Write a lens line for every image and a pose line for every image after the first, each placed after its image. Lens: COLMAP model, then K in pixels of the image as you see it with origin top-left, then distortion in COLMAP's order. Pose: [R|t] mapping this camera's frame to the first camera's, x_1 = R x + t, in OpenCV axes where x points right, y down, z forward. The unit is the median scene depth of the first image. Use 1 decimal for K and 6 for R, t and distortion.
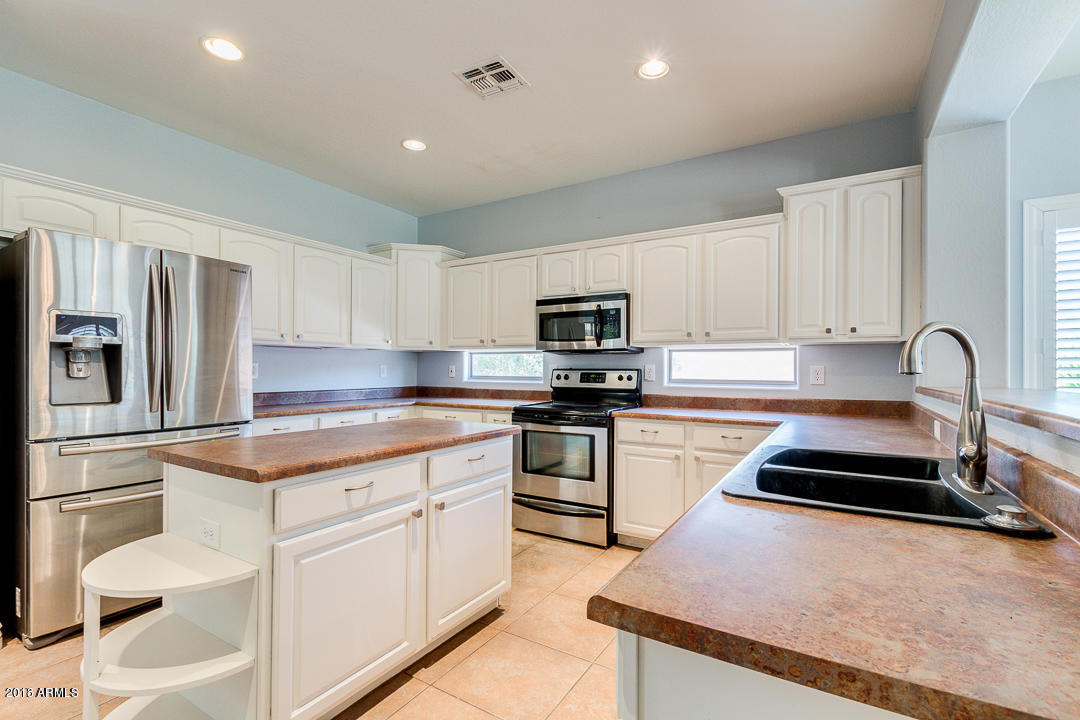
lens RADIAL K [[490.7, 0, 538.7], [0, 490.7, 362.6], [0, 0, 1]] dist [0.003097, -0.000067]
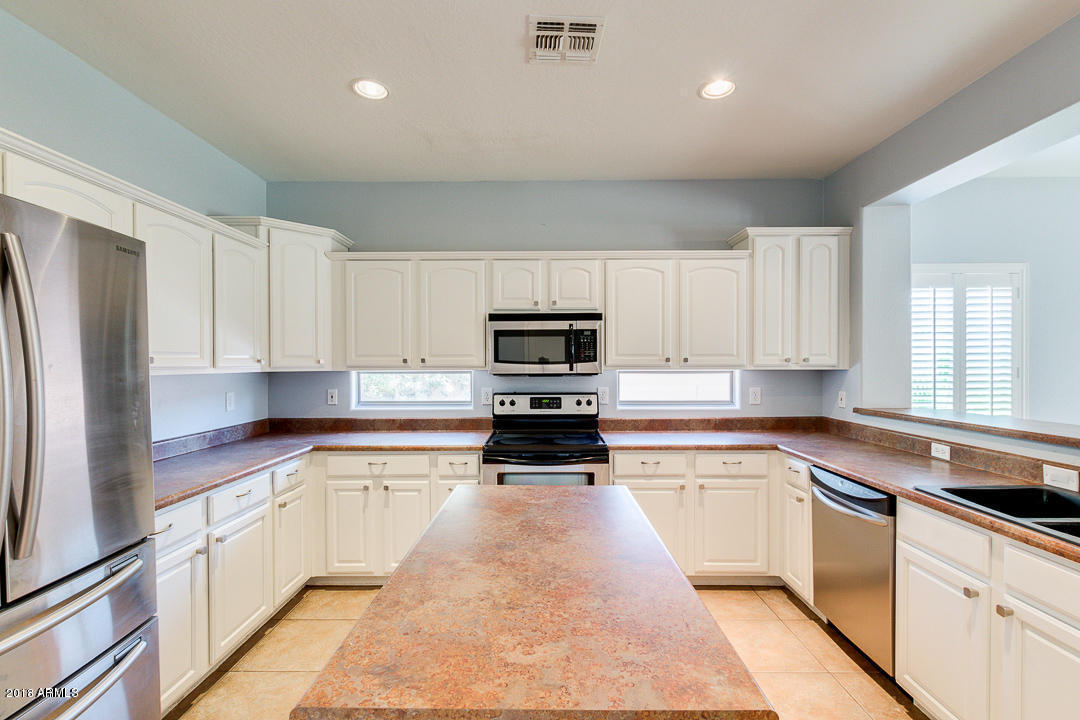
lens RADIAL K [[490.7, 0, 539.9], [0, 490.7, 363.6], [0, 0, 1]] dist [0.003097, -0.000067]
pose [[0.856644, -0.007459, 0.515854, -0.377396], [0.001192, 0.999921, 0.012478, -0.054729], [-0.515906, -0.010074, 0.856586, 0.246937]]
